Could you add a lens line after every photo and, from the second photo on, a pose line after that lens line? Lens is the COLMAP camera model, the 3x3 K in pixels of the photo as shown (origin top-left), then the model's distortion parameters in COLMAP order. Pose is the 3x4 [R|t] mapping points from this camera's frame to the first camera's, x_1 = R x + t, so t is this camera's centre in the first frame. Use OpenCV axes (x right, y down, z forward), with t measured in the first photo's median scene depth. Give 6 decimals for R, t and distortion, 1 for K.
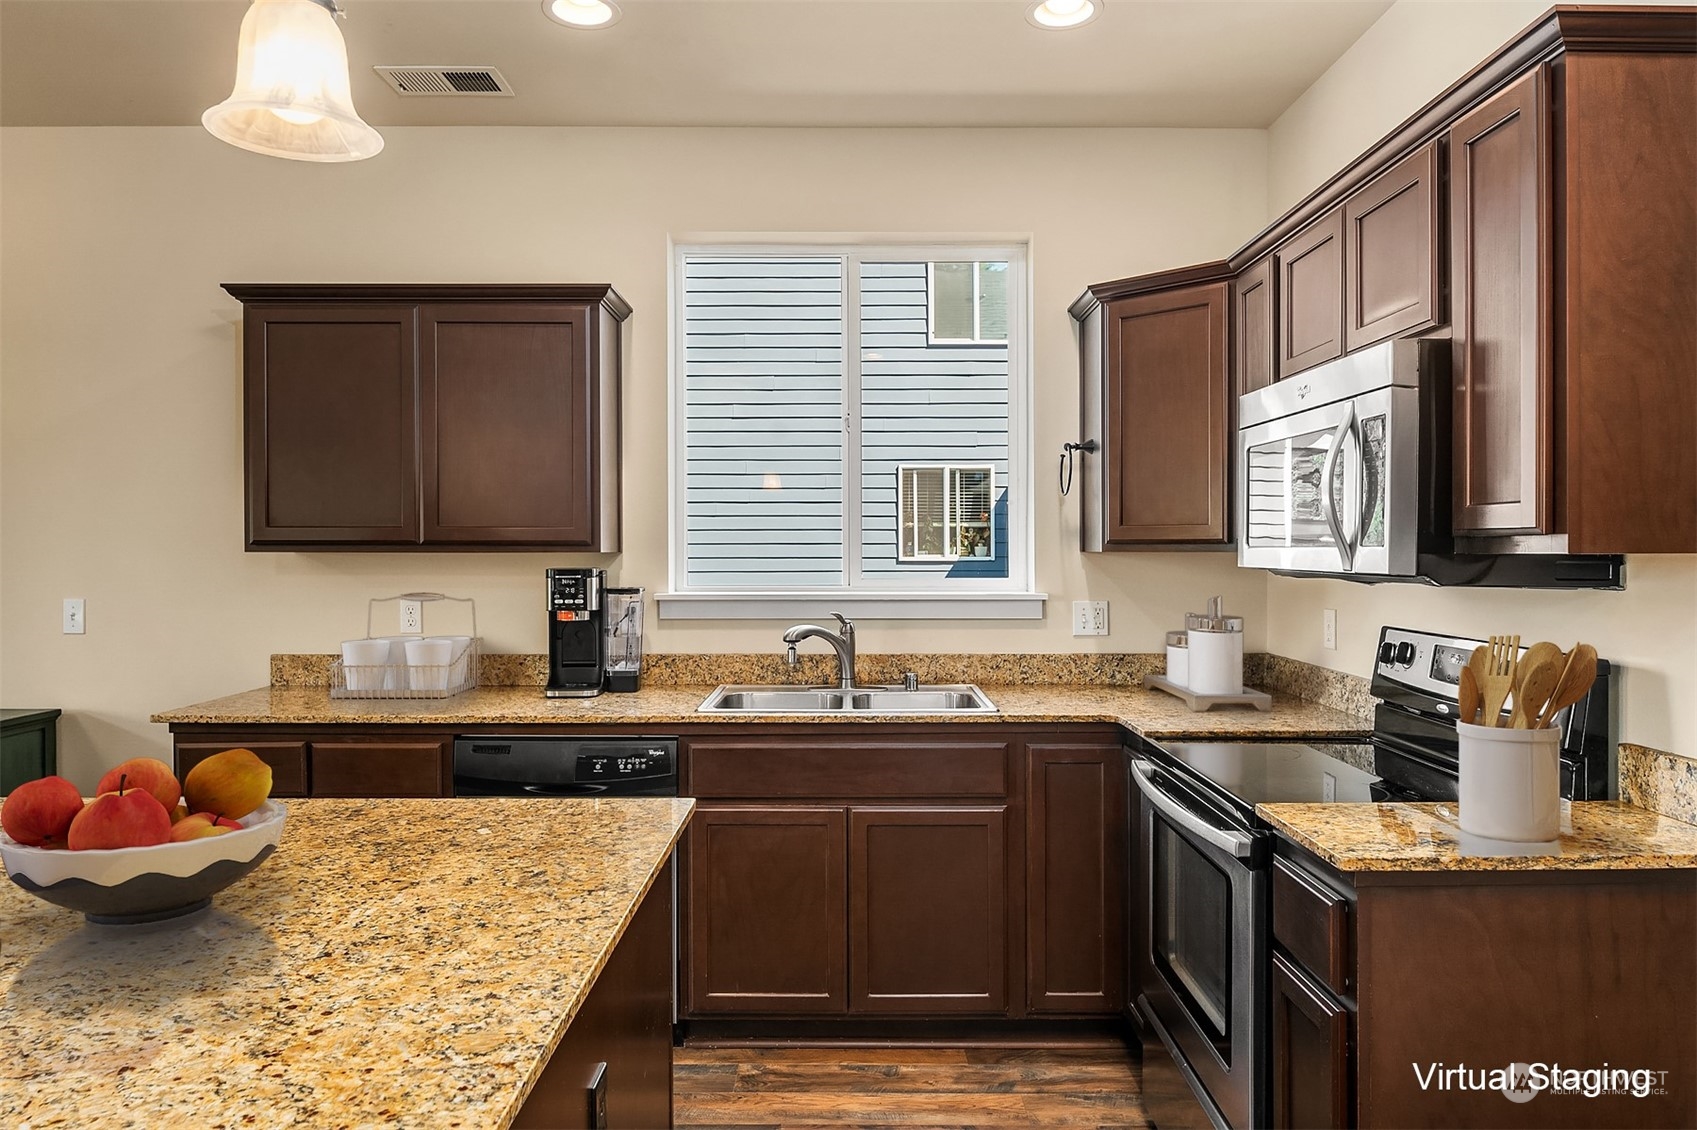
lens RADIAL K [[1118.6, 0, 848.5], [0, 1118.6, 565.0], [0, 0, 1]] dist [-0.000175, -0.002682]
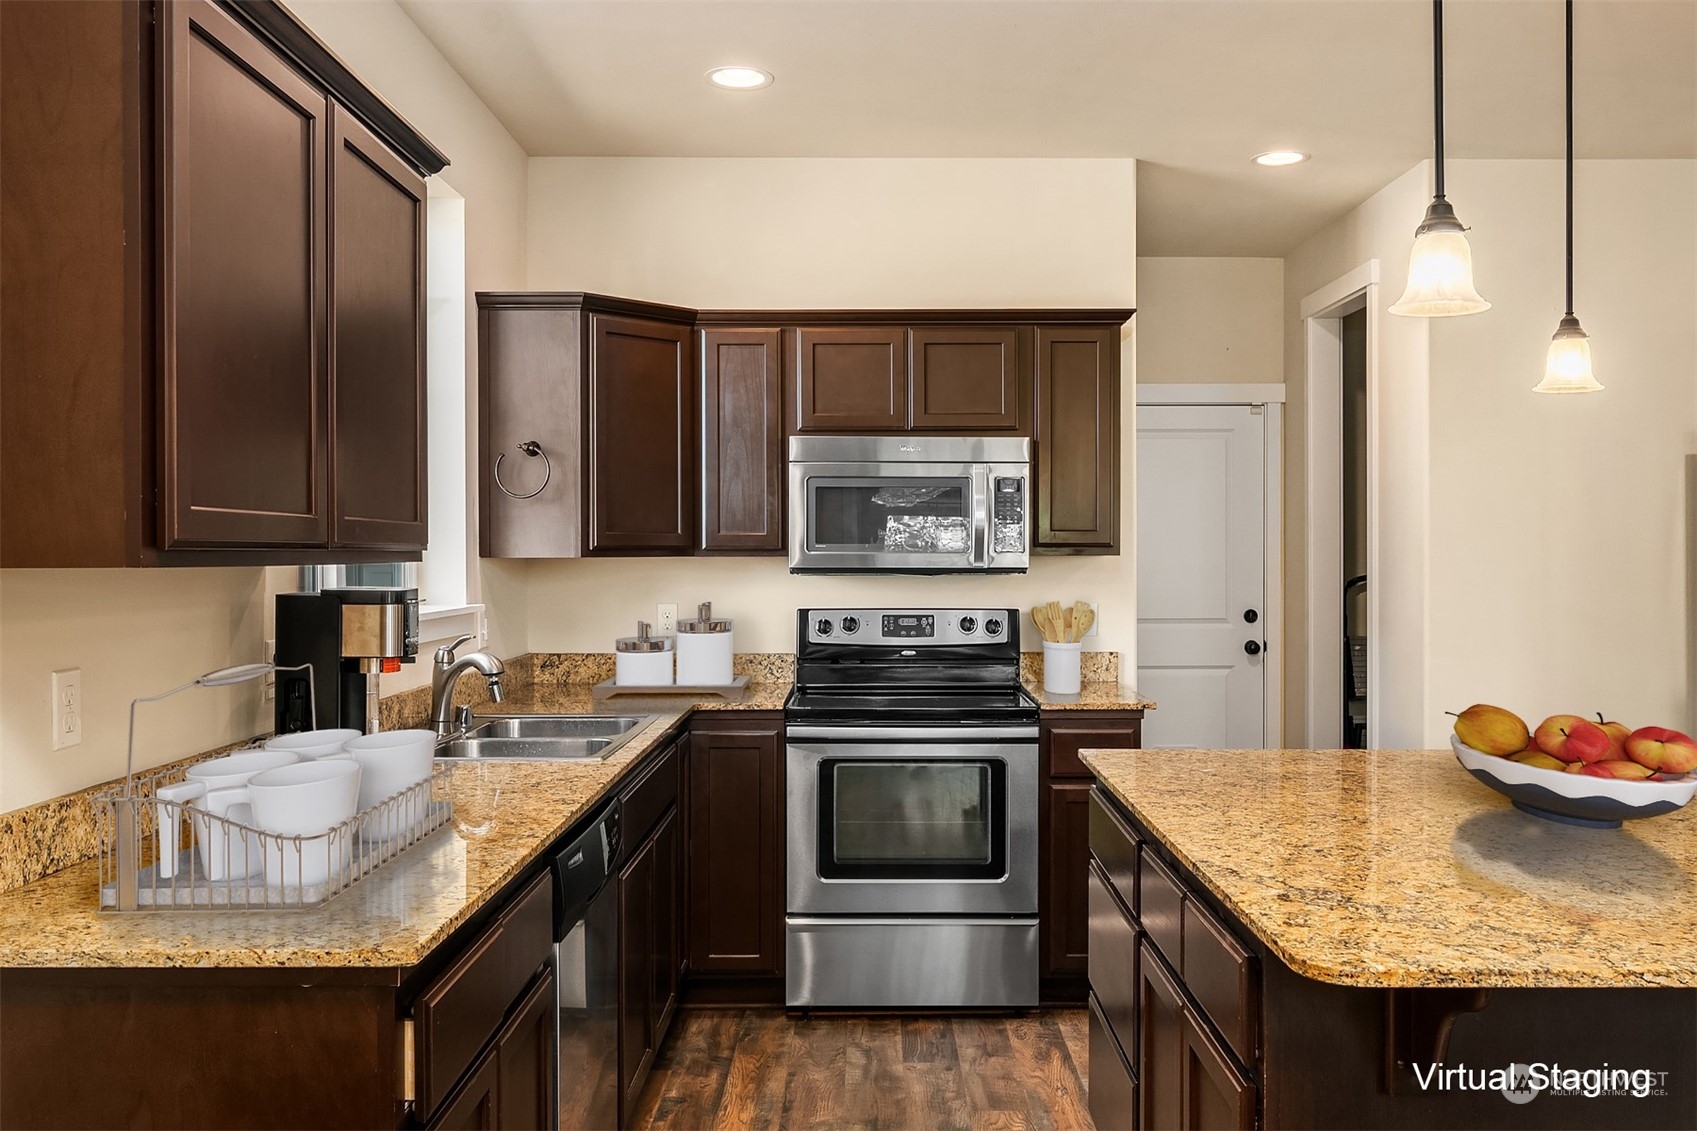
lens RADIAL K [[1389.0, 0, 853.1], [0, 1389.0, 564.8], [0, 0, 1]] dist [-0.001198, 0.000247]
pose [[0.013968, -0.013918, 0.999806, -1.015747], [0.018625, 0.999733, 0.013657, -0.018449], [-0.999729, 0.018431, 0.014224, 0.729258]]
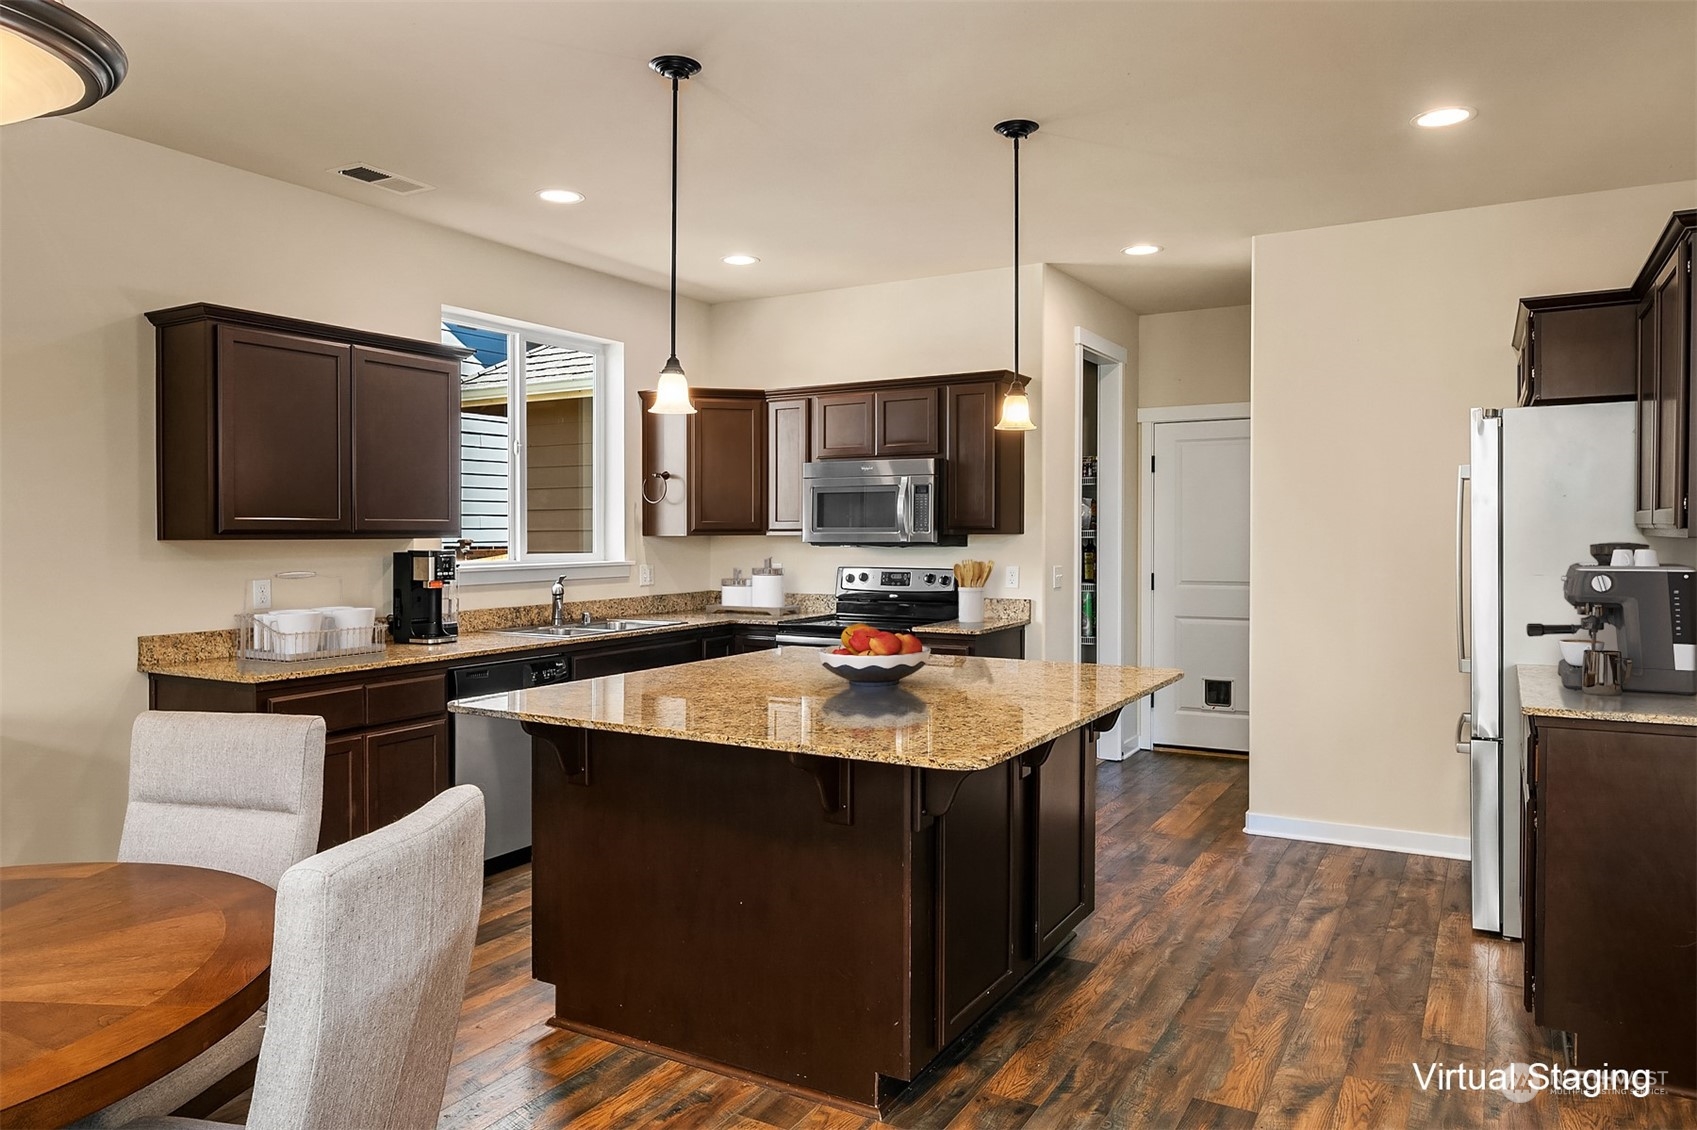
lens RADIAL K [[1118.6, 0, 848.5], [0, 1118.6, 565.0], [0, 0, 1]] dist [-0.000175, -0.002682]
pose [[0.505449, -0.028219, 0.862395, -1.187022], [0.017270, 0.999596, 0.022587, -0.000794], [-0.862684, 0.003477, 0.505732, -0.134029]]
